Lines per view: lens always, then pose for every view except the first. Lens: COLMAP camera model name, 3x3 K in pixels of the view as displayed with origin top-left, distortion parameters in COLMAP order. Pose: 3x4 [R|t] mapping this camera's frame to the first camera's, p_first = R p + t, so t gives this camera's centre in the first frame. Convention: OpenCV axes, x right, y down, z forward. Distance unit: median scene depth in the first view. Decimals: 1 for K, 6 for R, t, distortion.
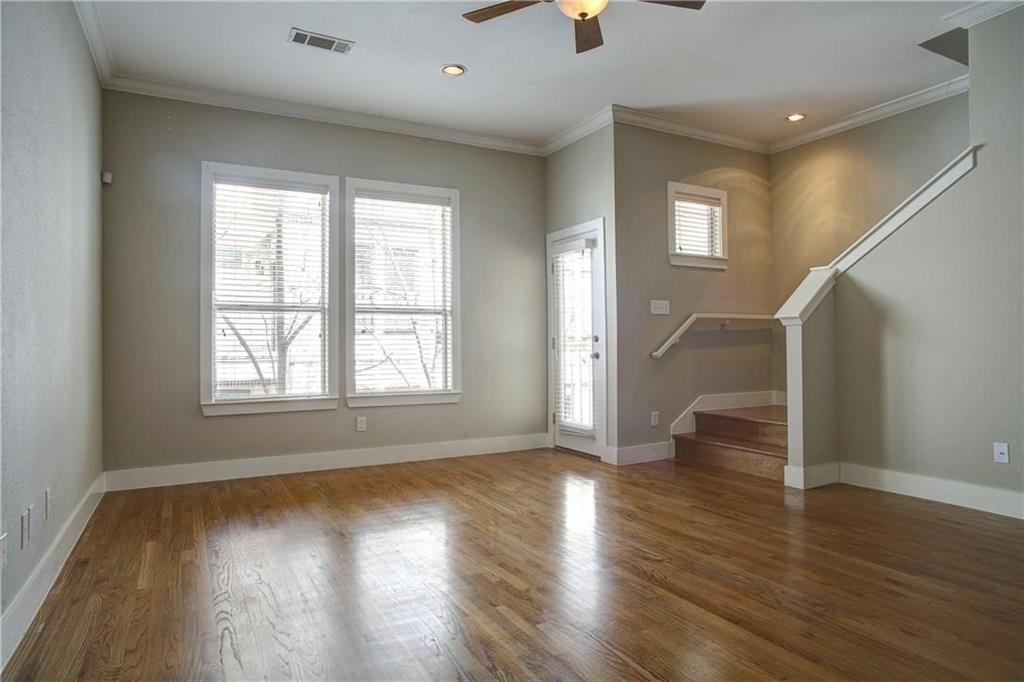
lens RADIAL K [[612.0, 0, 512.0], [0, 612.0, 341.0], [0, 0, 1]] dist [-0.051311, 0.031790]
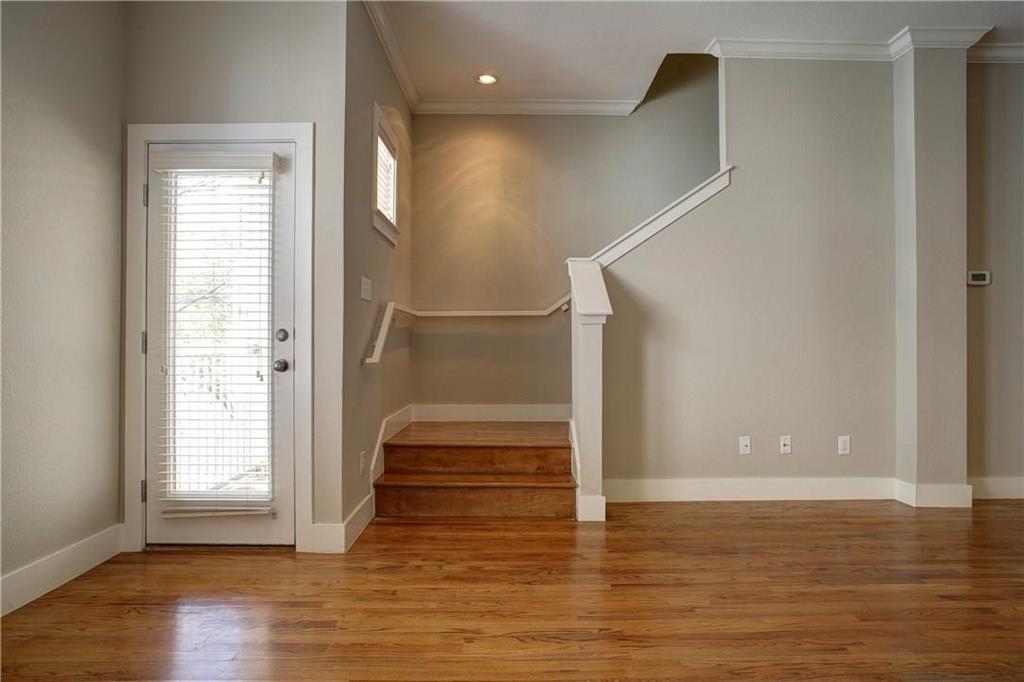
lens RADIAL K [[612.0, 0, 512.0], [0, 612.0, 341.0], [0, 0, 1]] dist [-0.051311, 0.031790]
pose [[0.469739, 0.012575, 0.882716, -0.258229], [-0.009523, 0.999913, -0.009177, 0.004354], [-0.882754, -0.004095, 0.469818, 0.563455]]
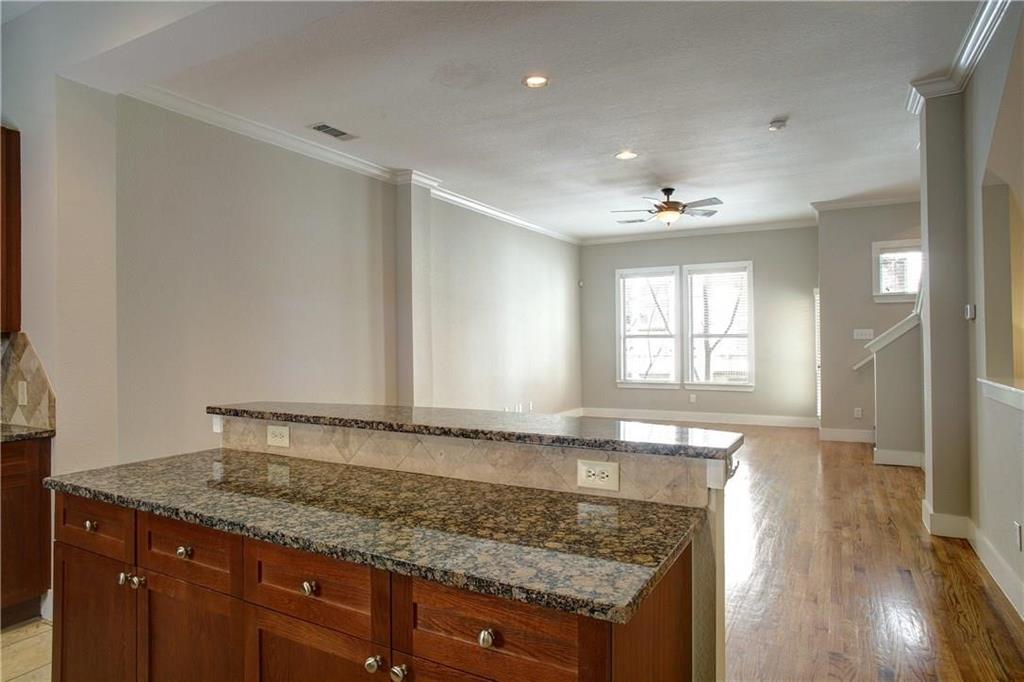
lens RADIAL K [[612.0, 0, 512.0], [0, 612.0, 341.0], [0, 0, 1]] dist [-0.051311, 0.031790]
pose [[0.534100, 0.006883, -0.845394, 0.990521], [0.009248, 0.999859, 0.013984, -0.066949], [0.845371, -0.015287, 0.533961, -0.422622]]
